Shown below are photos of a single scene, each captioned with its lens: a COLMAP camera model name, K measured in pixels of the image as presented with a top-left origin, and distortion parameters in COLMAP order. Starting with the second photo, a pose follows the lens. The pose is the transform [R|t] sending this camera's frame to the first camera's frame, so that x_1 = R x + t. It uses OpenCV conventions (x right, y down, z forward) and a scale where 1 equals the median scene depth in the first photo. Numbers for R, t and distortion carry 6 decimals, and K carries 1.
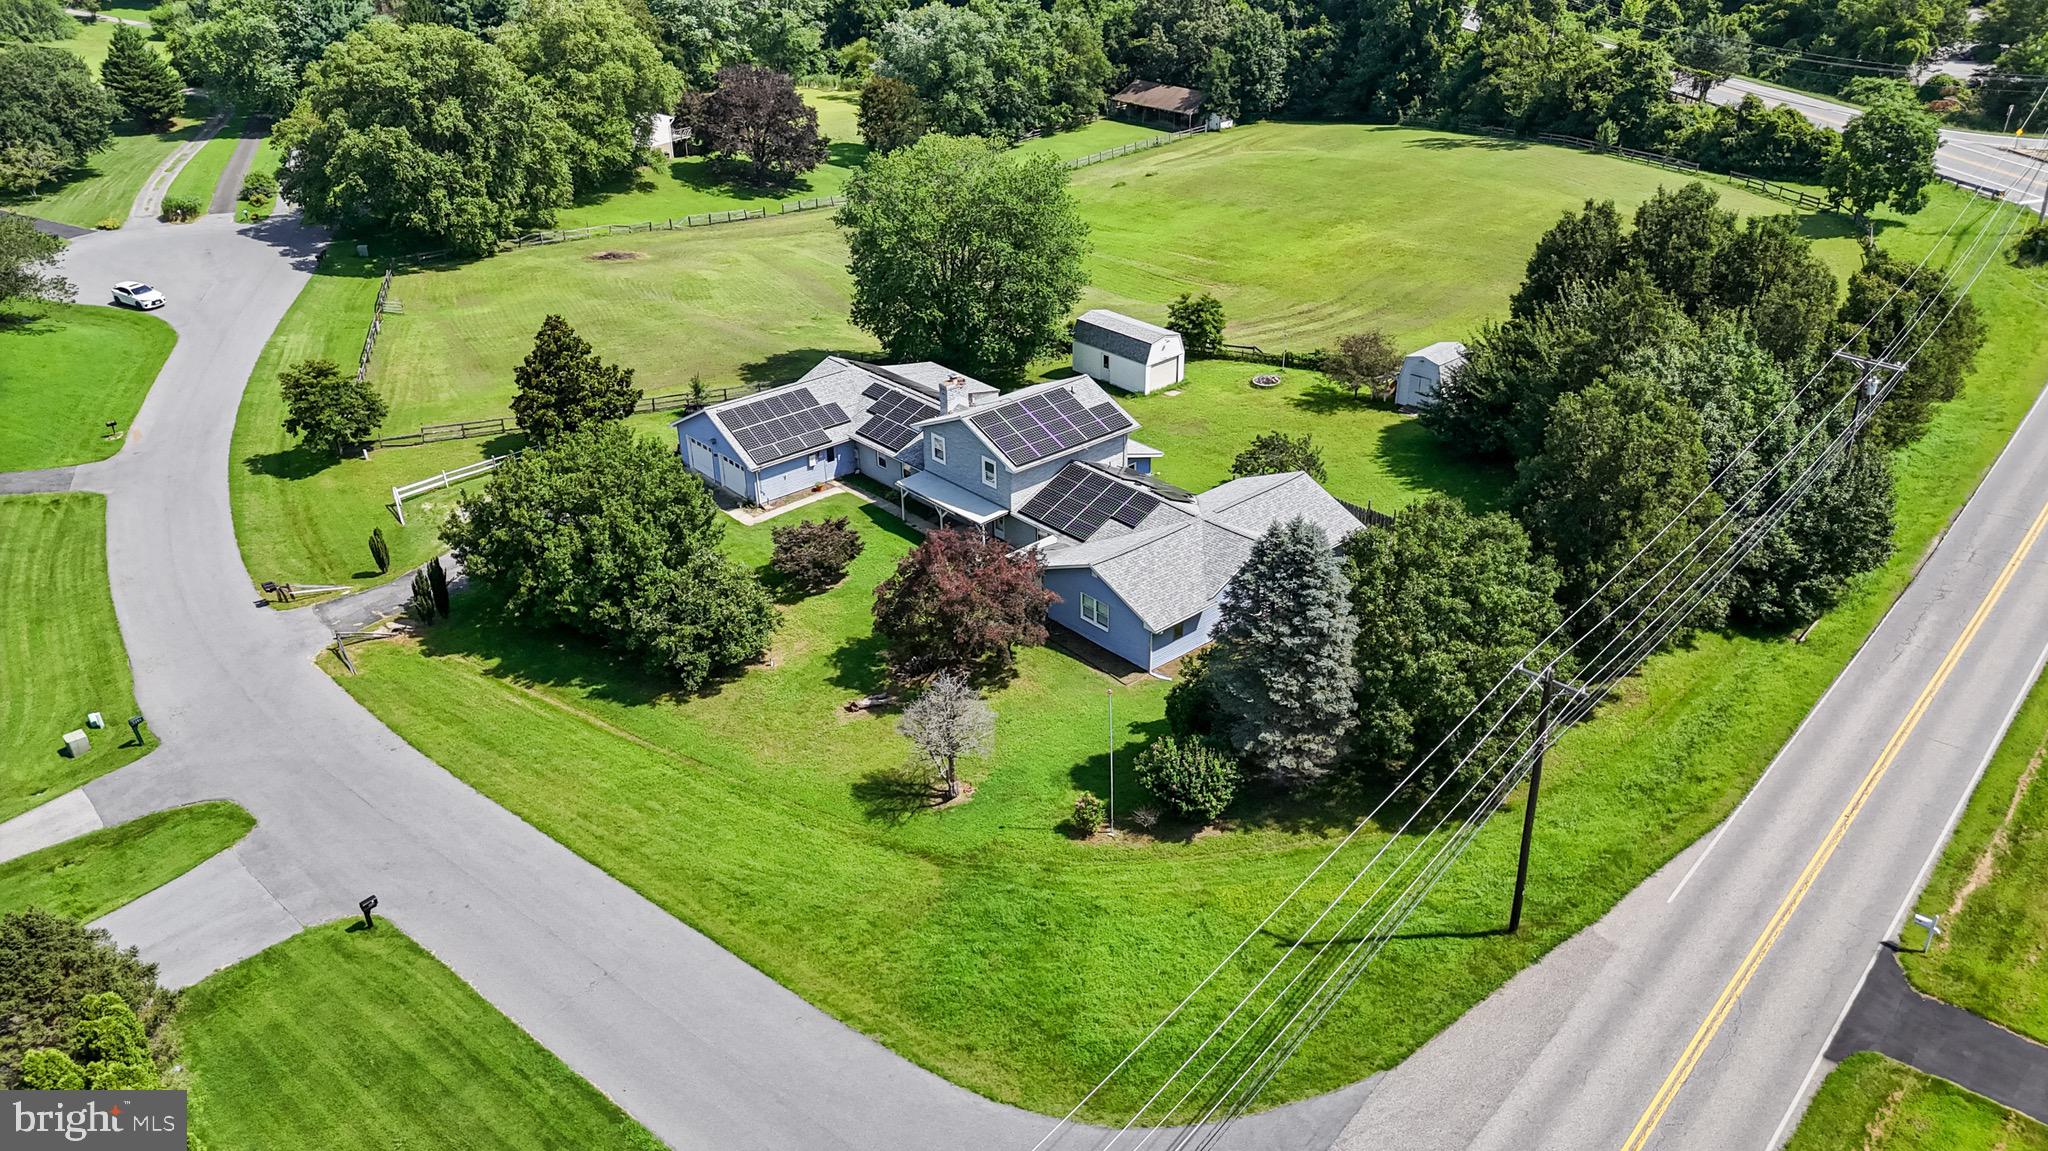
lens RADIAL K [[1508.9, 0, 1032.7], [0, 1508.9, 575.7], [0, 0, 1]] dist [0.097208, -0.117408]
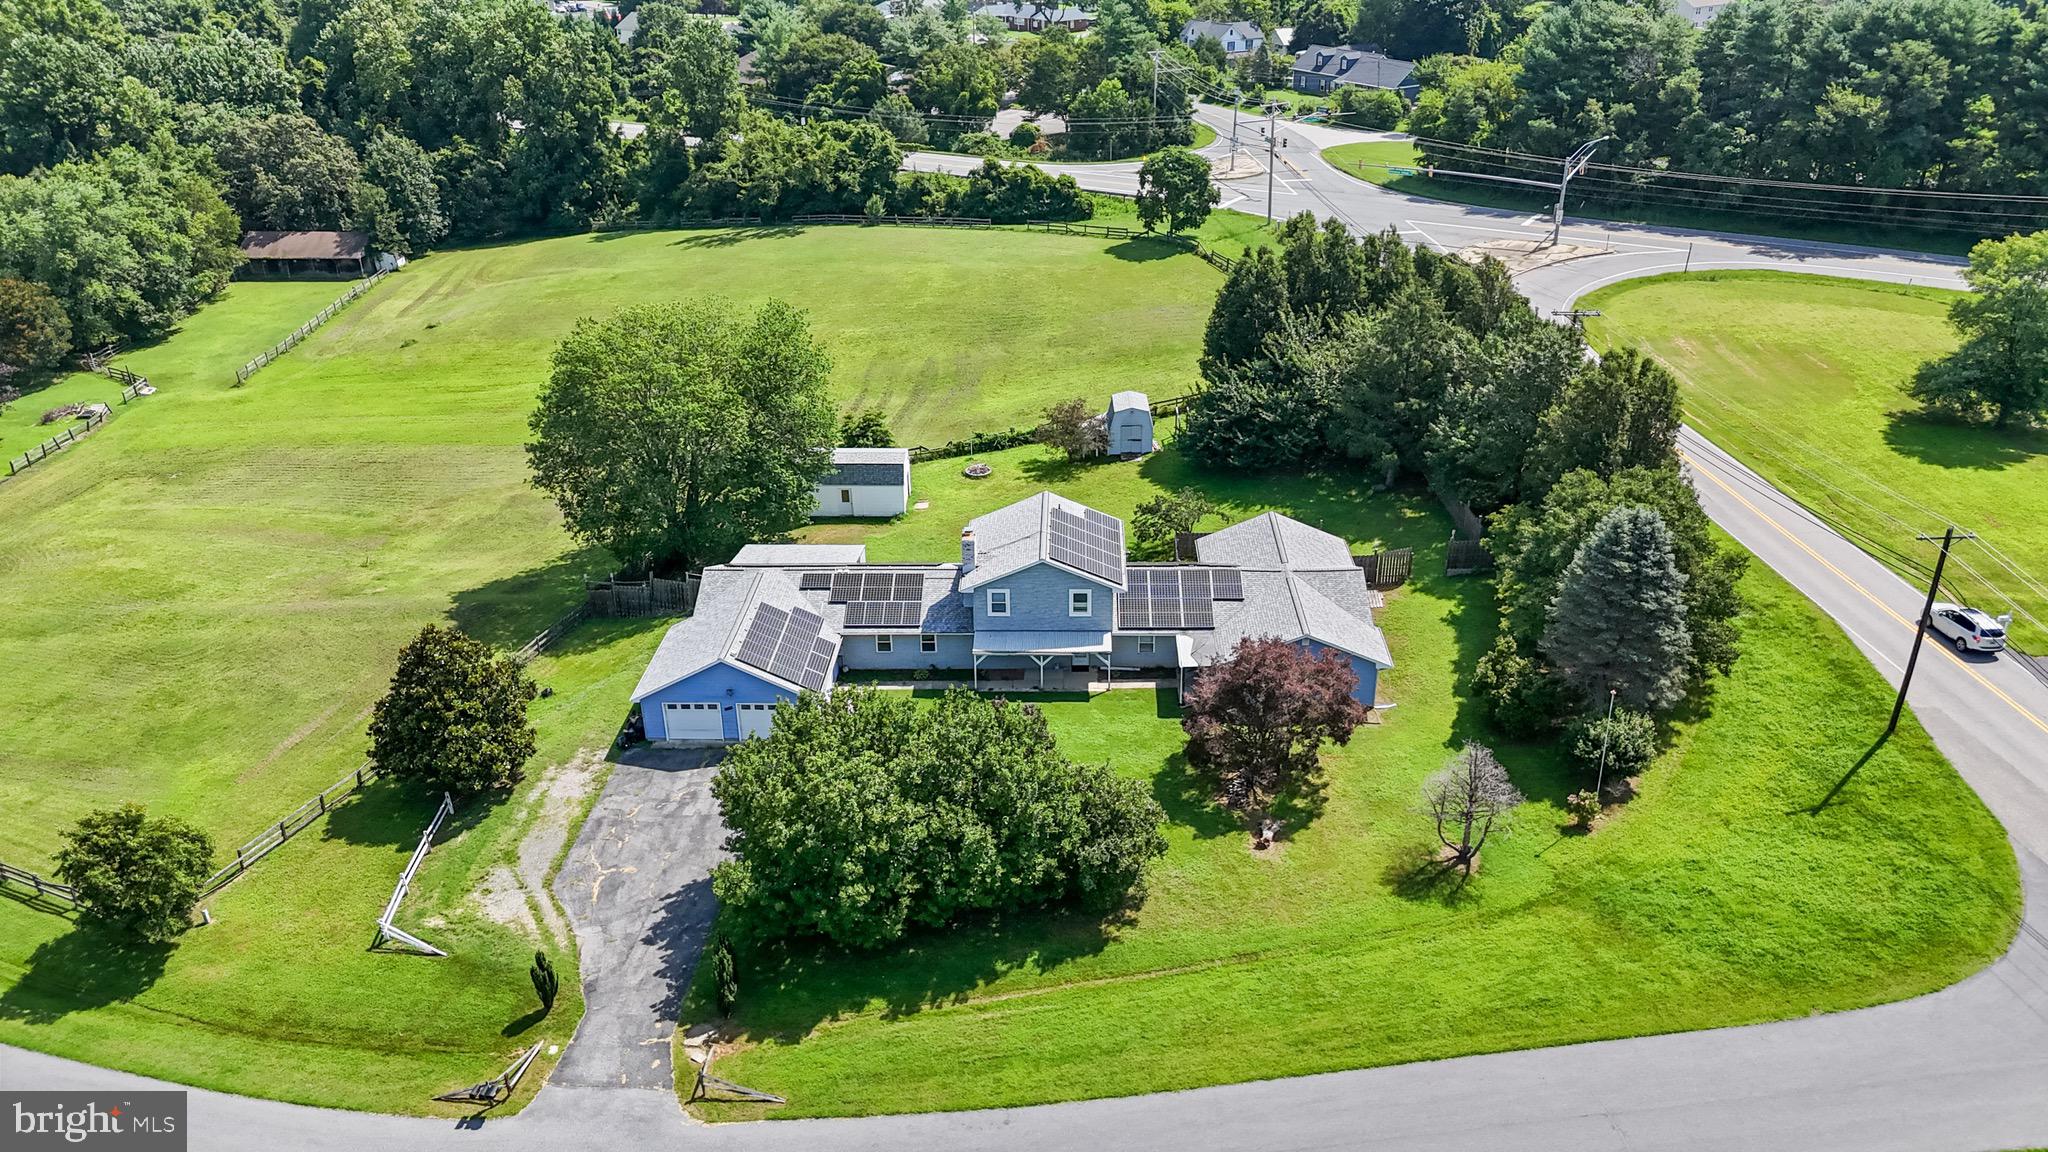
lens RADIAL K [[1508.9, 0, 1032.7], [0, 1508.9, 576.2], [0, 0, 1]] dist [0.097208, -0.117408]
pose [[0.686821, -0.314156, 0.655426, -0.348578], [0.345402, 0.934508, 0.085978, -0.090936], [-0.639511, 0.167334, 0.750350, 0.138656]]
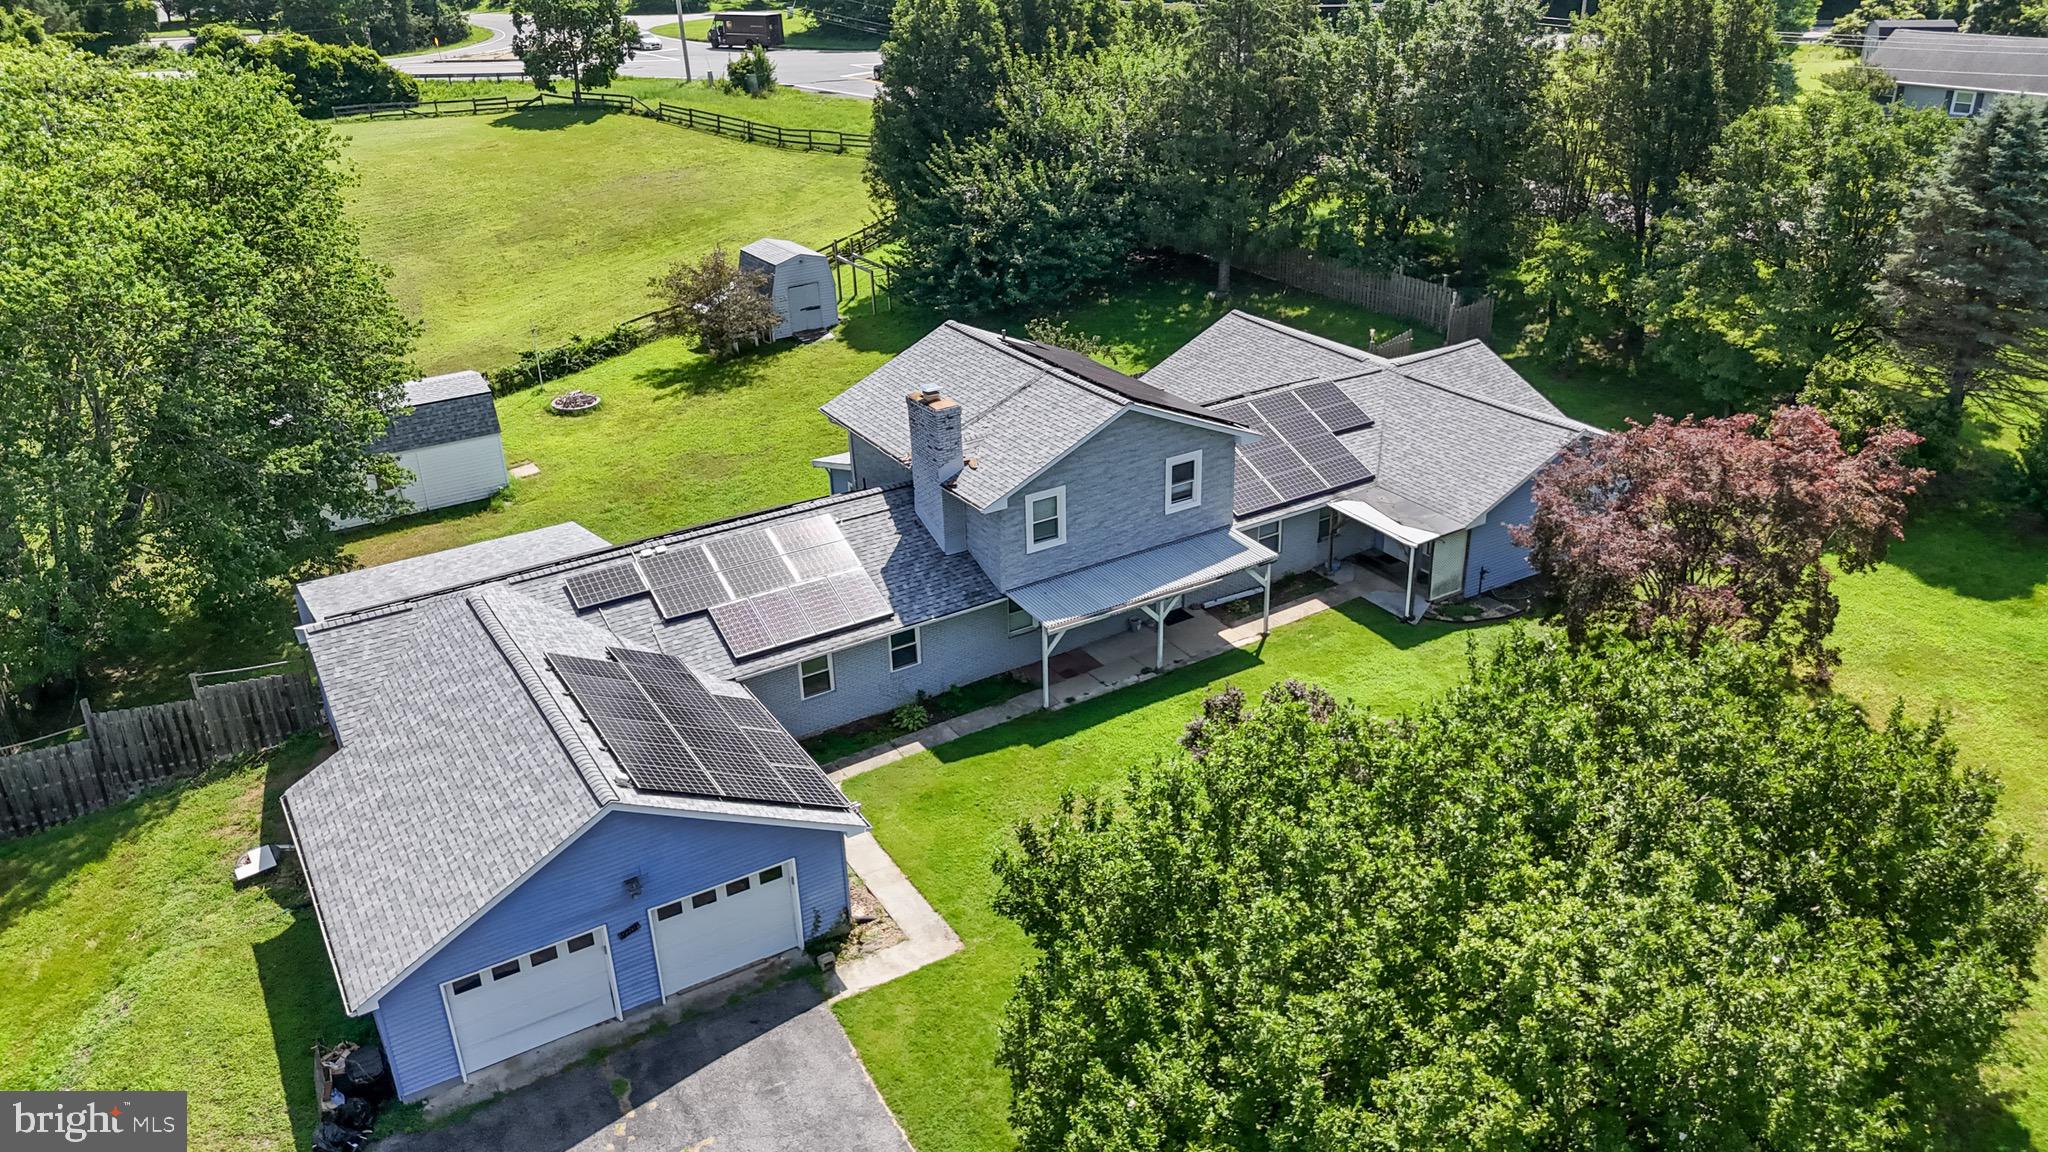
lens RADIAL K [[1508.9, 0, 1032.7], [0, 1508.9, 576.2], [0, 0, 1]] dist [0.097208, -0.117408]
pose [[0.175751, -0.422742, 0.889045, -0.248784], [0.483375, 0.823795, 0.296160, -0.108153], [-0.857590, 0.377692, 0.349125, 0.443021]]
